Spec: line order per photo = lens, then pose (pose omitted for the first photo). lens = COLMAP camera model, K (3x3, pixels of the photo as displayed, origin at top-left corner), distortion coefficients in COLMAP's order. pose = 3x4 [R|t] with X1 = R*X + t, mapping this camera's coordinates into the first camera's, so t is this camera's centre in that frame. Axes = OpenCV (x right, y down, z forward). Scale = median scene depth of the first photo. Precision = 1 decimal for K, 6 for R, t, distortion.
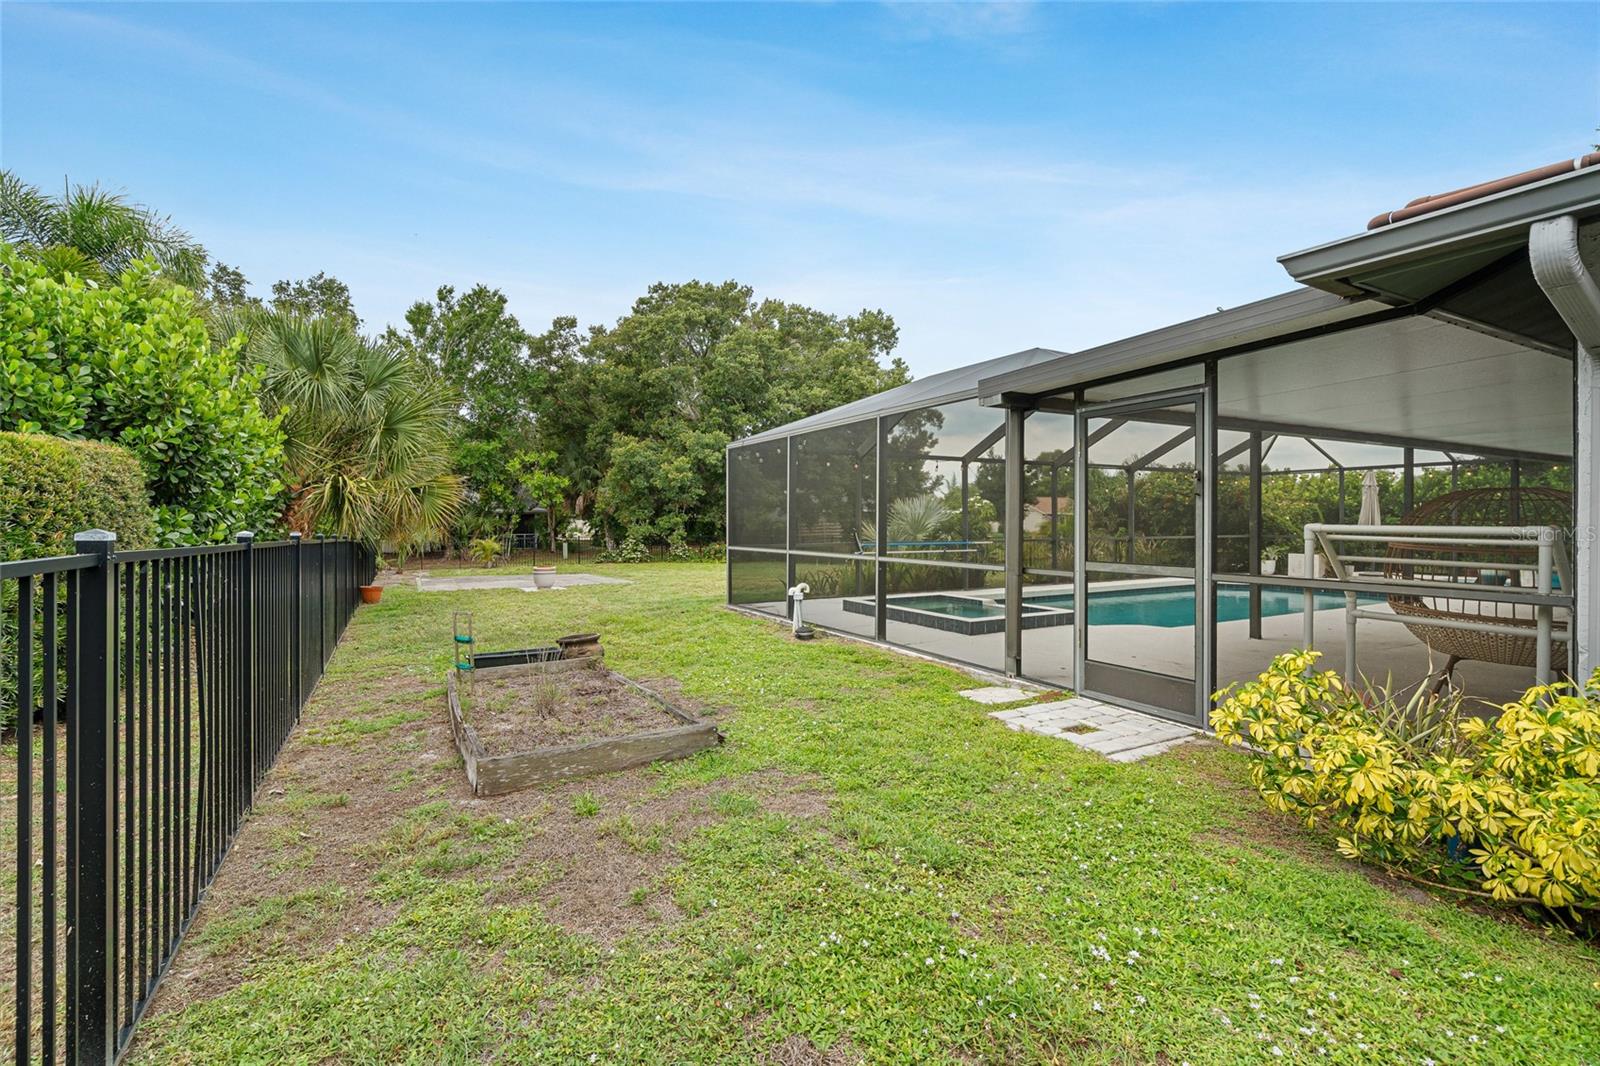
lens RADIAL K [[738.5, 0, 795.7], [0, 738.5, 525.6], [0, 0, 1]] dist [-0.004550, 0.002306]
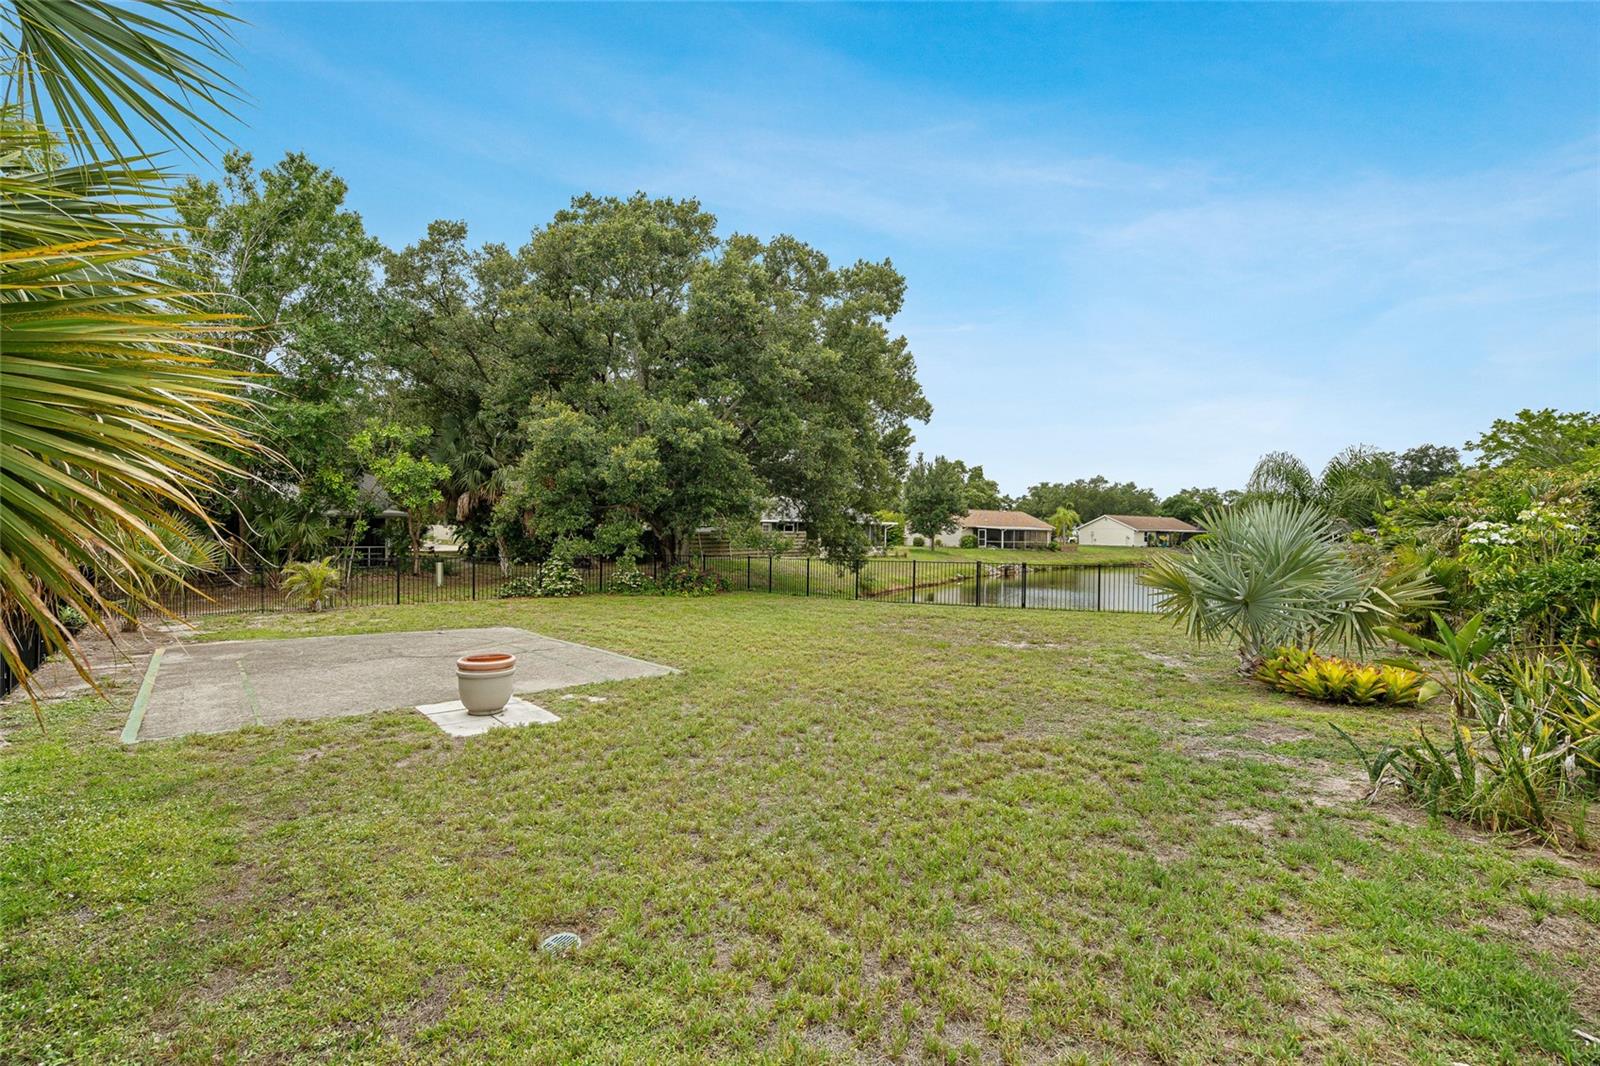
lens RADIAL K [[738.5, 0, 807.2], [0, 738.5, 539.0], [0, 0, 1]] dist [-0.004550, 0.002306]
pose [[0.979853, 0.011812, 0.199372, -0.124731], [-0.013152, 0.999899, 0.005397, -0.006485], [-0.199288, -0.007911, 0.979909, 0.286159]]
